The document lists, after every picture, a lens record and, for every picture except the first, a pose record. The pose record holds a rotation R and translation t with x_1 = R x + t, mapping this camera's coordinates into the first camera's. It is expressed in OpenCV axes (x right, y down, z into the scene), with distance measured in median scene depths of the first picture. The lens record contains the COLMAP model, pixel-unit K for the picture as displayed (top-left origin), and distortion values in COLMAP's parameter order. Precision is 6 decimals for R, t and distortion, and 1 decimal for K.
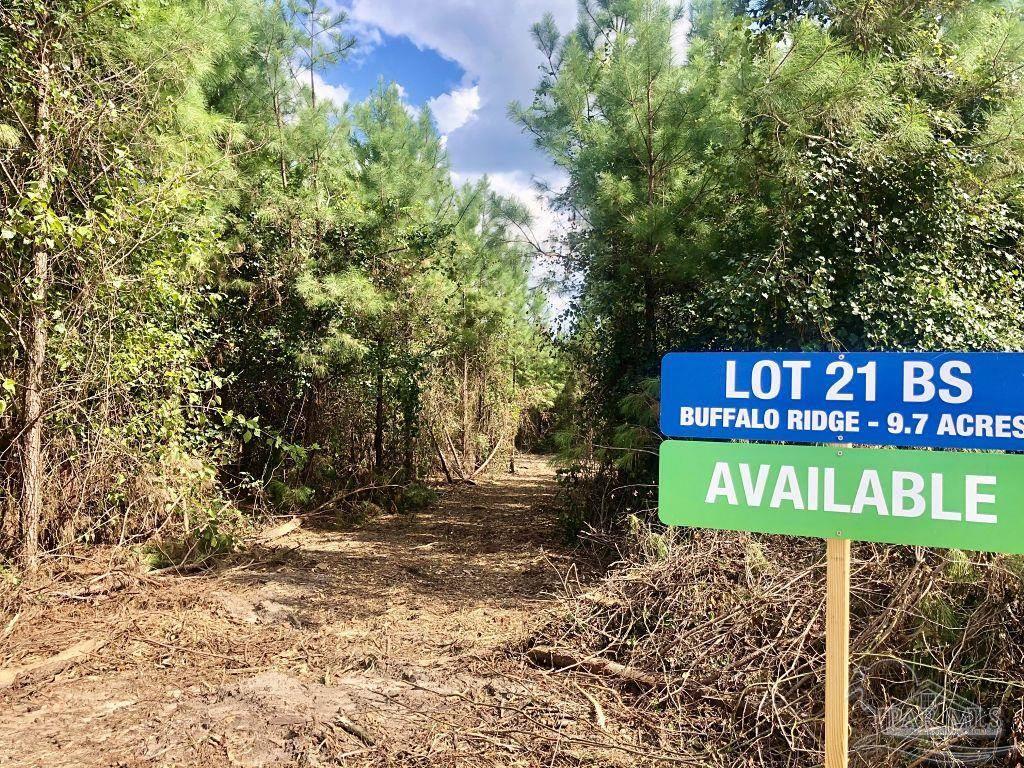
lens RADIAL K [[818.4, 0, 511.1], [0, 818.4, 384.2], [0, 0, 1]] dist [0.011383, -0.038656]
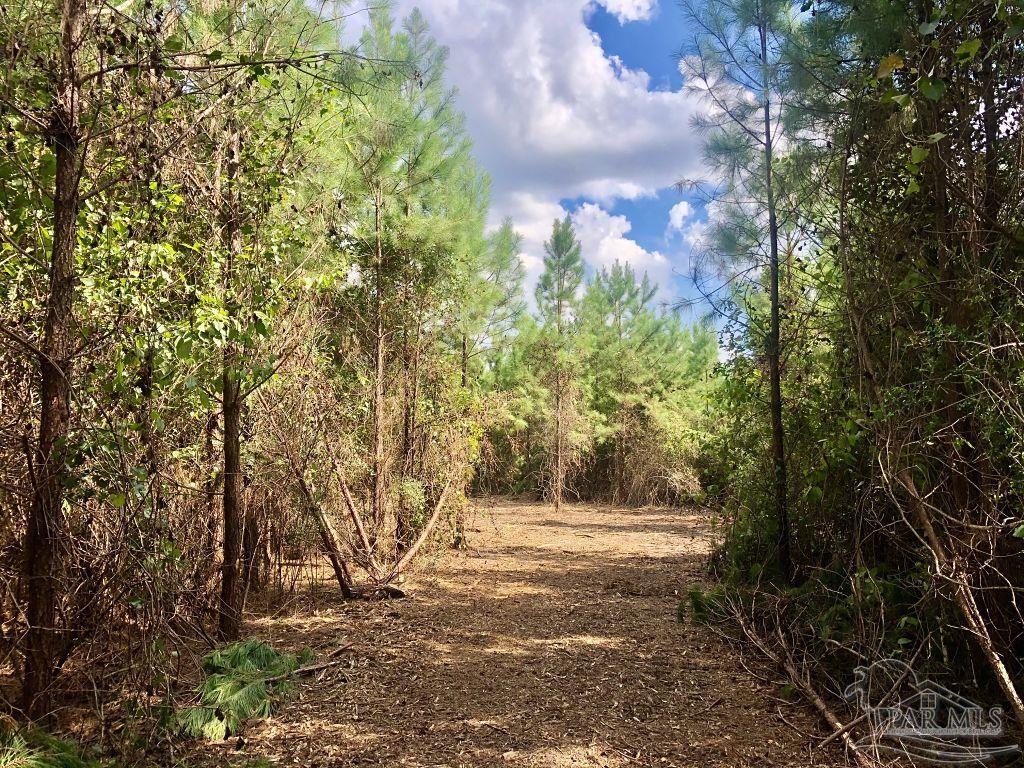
lens RADIAL K [[818.4, 0, 514.3], [0, 818.4, 385.6], [0, 0, 1]] dist [0.011383, -0.038656]
pose [[0.993334, 0.003267, 0.115224, -0.030779], [0.000900, 0.999348, -0.036100, 0.020245], [-0.115266, 0.035964, 0.992683, 0.473568]]
